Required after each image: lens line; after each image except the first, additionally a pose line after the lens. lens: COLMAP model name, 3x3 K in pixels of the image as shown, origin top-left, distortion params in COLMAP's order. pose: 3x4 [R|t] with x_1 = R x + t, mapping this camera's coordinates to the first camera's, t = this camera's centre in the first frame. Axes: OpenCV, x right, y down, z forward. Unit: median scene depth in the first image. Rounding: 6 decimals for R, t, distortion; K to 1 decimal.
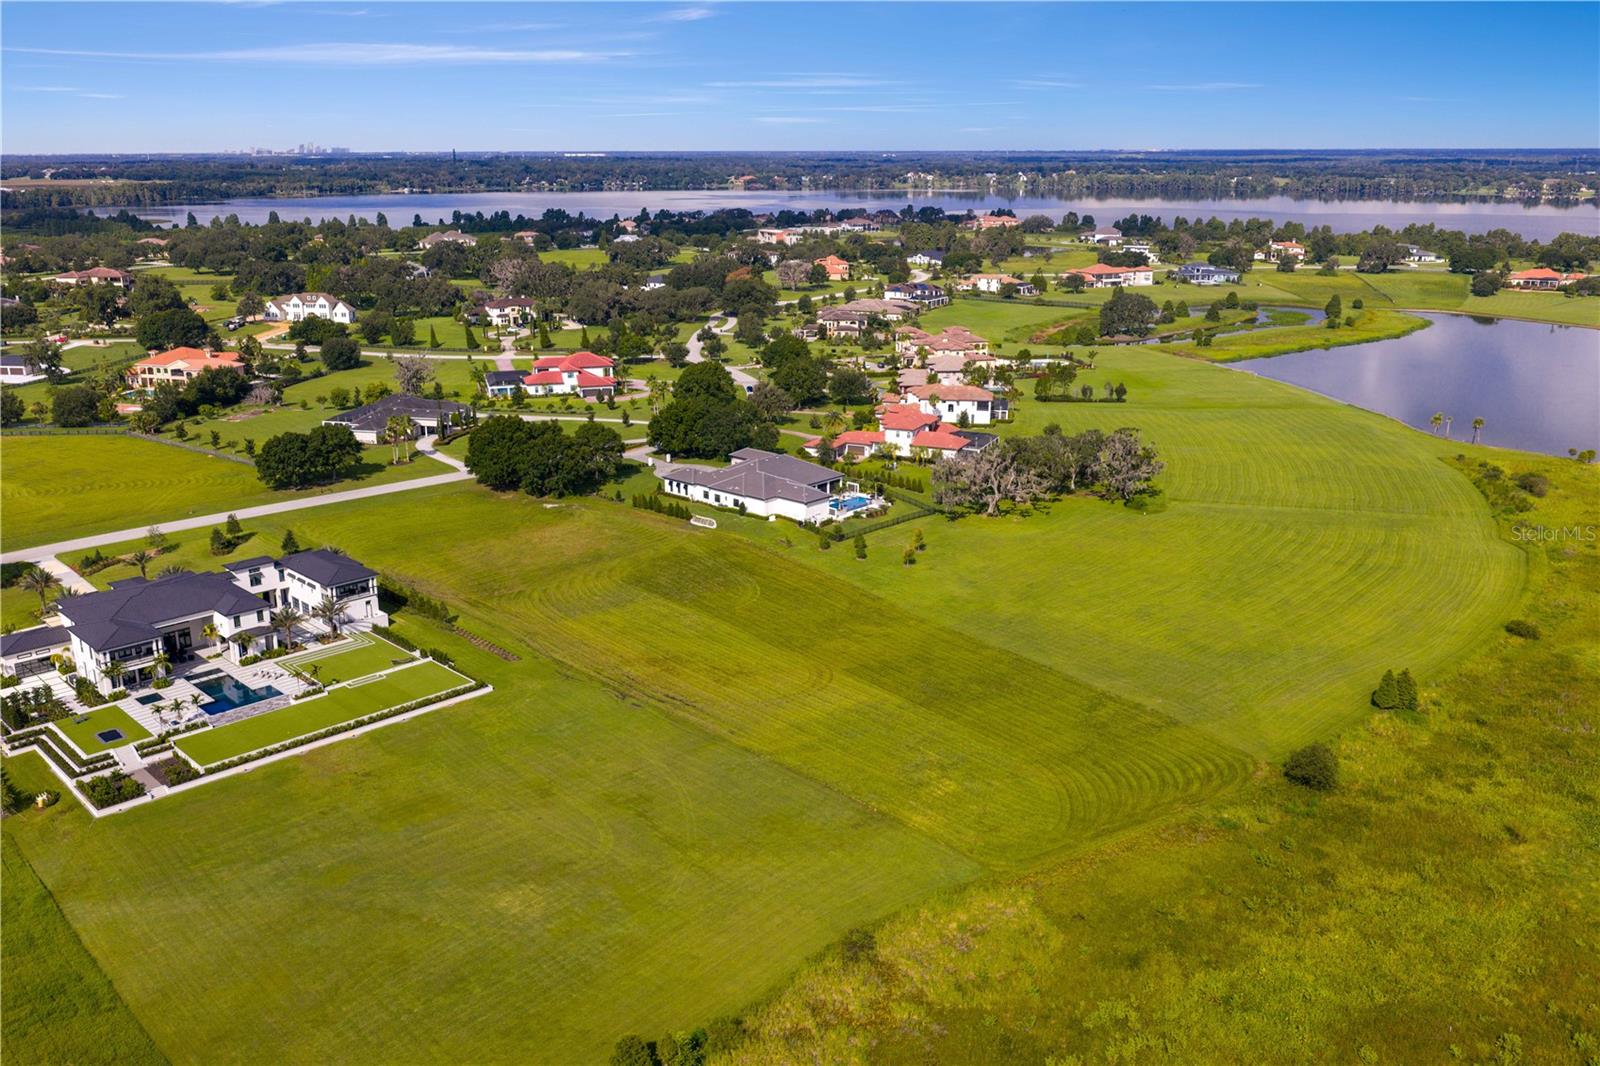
lens RADIAL K [[1322.9, 0, 801.0], [0, 1322.9, 534.3], [0, 0, 1]] dist [0.027806, -0.057698]
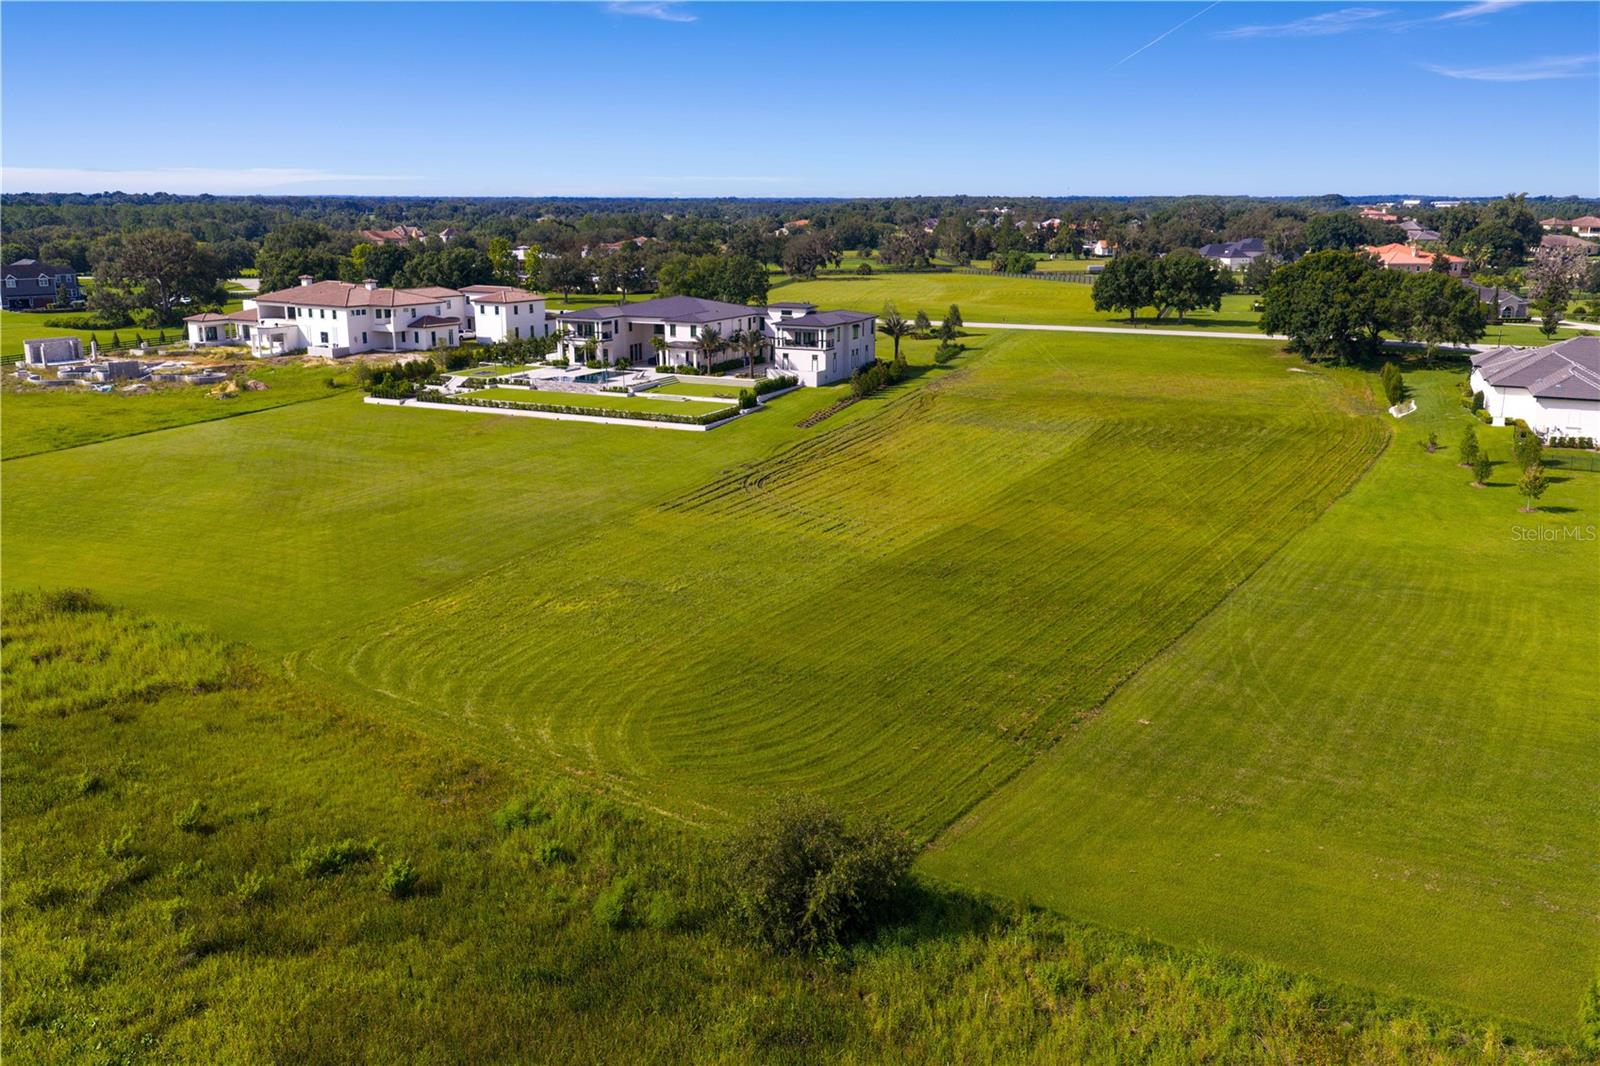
lens RADIAL K [[1367.4, 0, 799.9], [0, 1367.4, 533.6], [0, 0, 1]] dist [0.035868, -0.072464]
pose [[0.339078, 0.228665, -0.912545, 0.387959], [-0.267969, 0.953303, 0.139308, 0.028800], [0.901786, 0.197298, 0.384519, 0.486489]]
